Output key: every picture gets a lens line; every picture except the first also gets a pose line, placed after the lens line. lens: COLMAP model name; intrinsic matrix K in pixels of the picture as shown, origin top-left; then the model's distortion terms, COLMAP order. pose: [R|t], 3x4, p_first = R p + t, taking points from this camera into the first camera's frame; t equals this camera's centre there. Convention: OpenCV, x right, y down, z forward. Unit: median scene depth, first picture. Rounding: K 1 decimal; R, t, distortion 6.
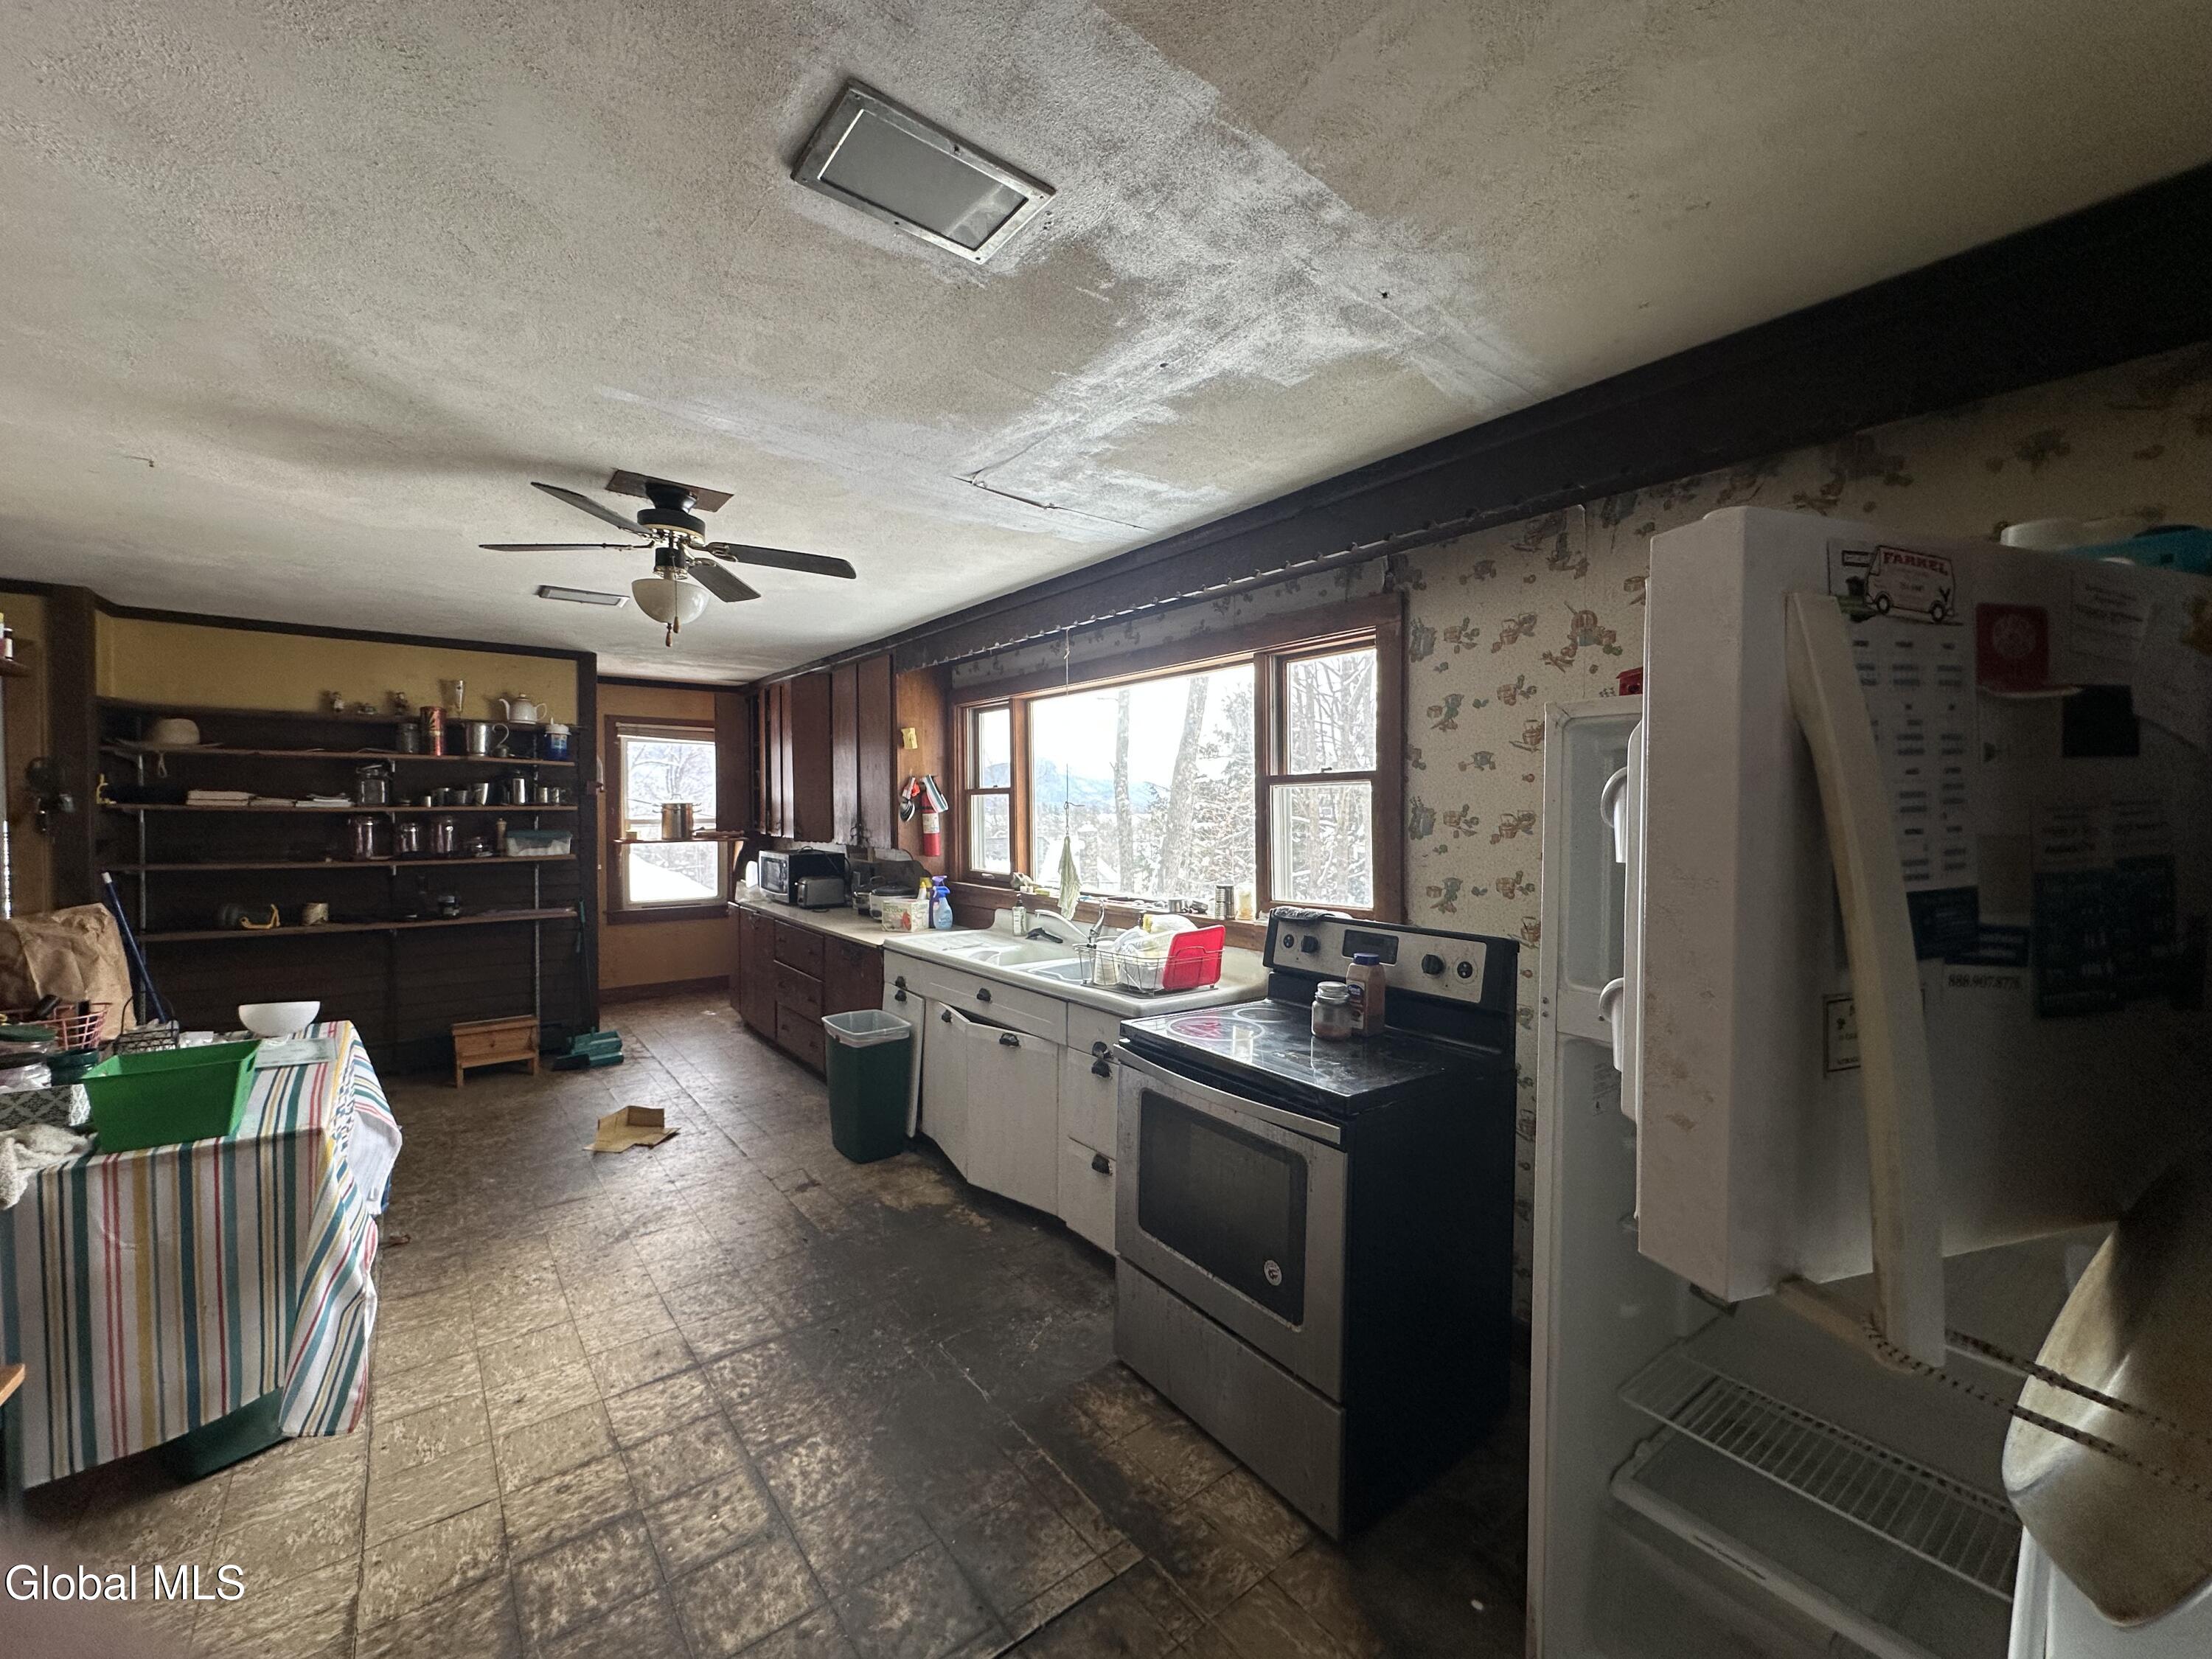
lens RADIAL K [[894.1, 0, 1106.0], [0, 894.1, 829.5], [0, 0, 1]] dist [0.000611, 0.000432]
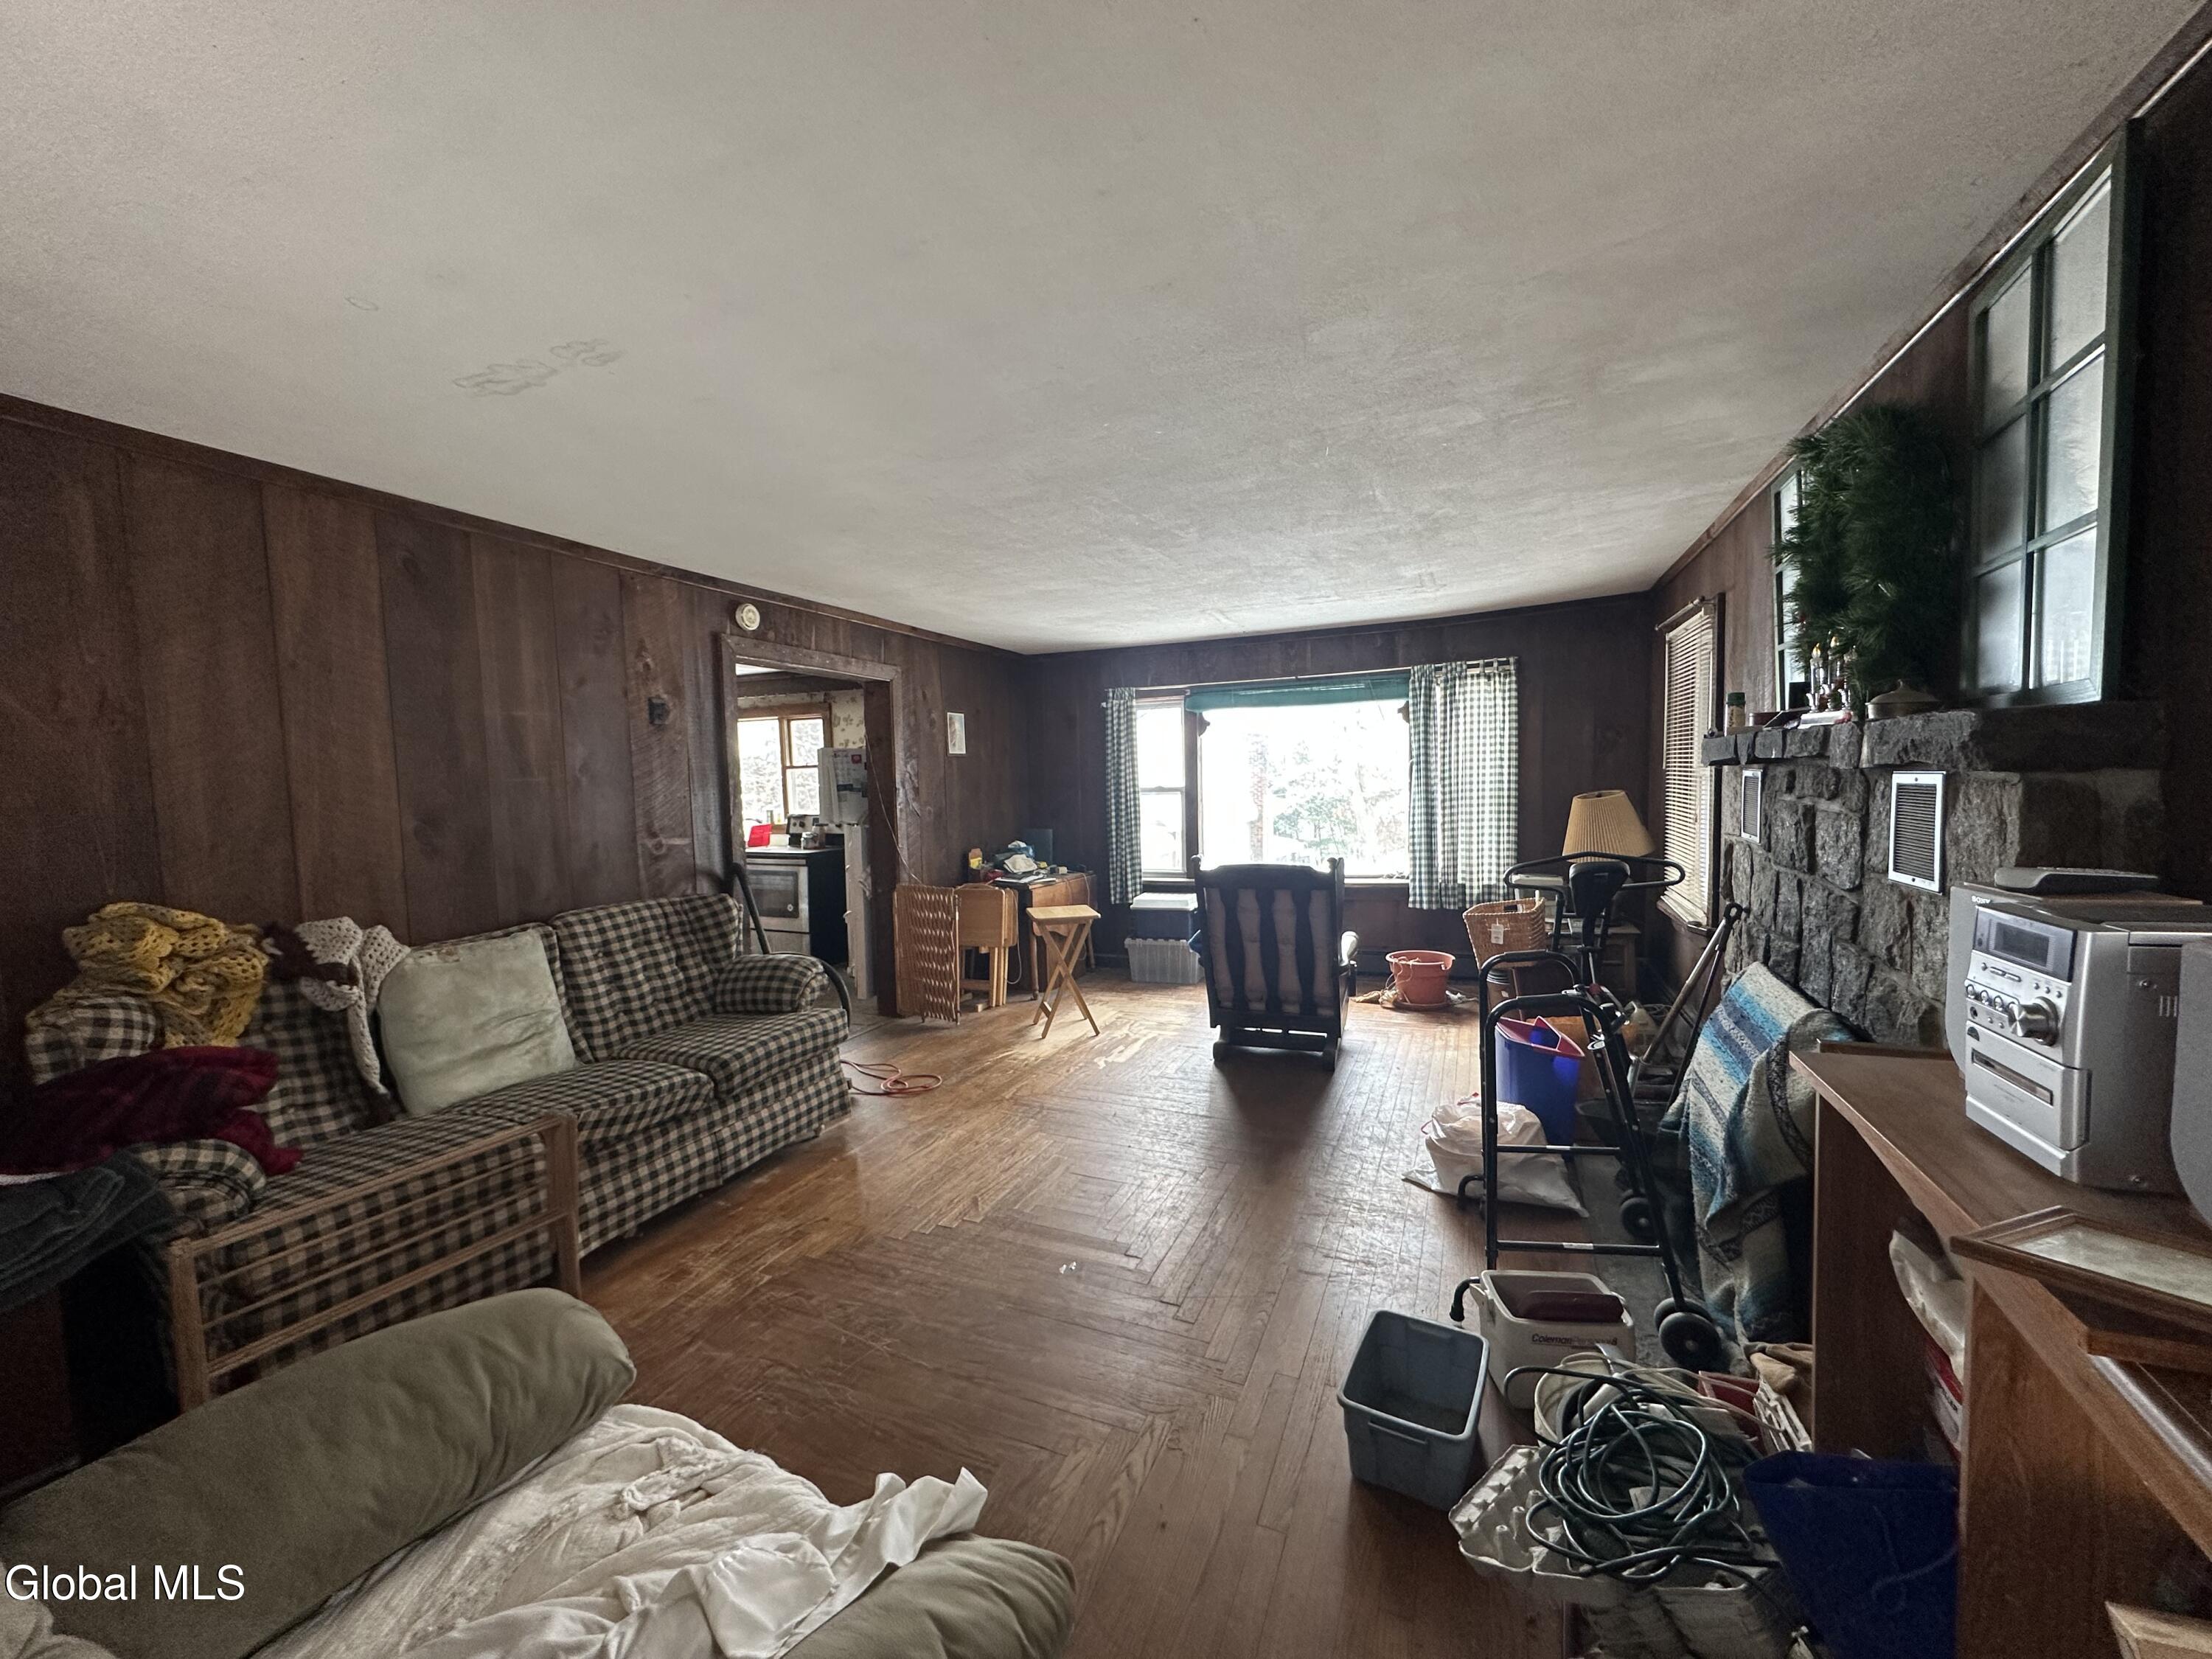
lens RADIAL K [[894.1, 0, 1106.0], [0, 894.1, 829.5], [0, 0, 1]] dist [0.000611, 0.000432]
pose [[0.878392, -0.048859, 0.475436, -0.274525], [0.036465, 0.998713, 0.035264, 0.074895], [-0.476547, -0.013639, 0.879043, -1.943486]]
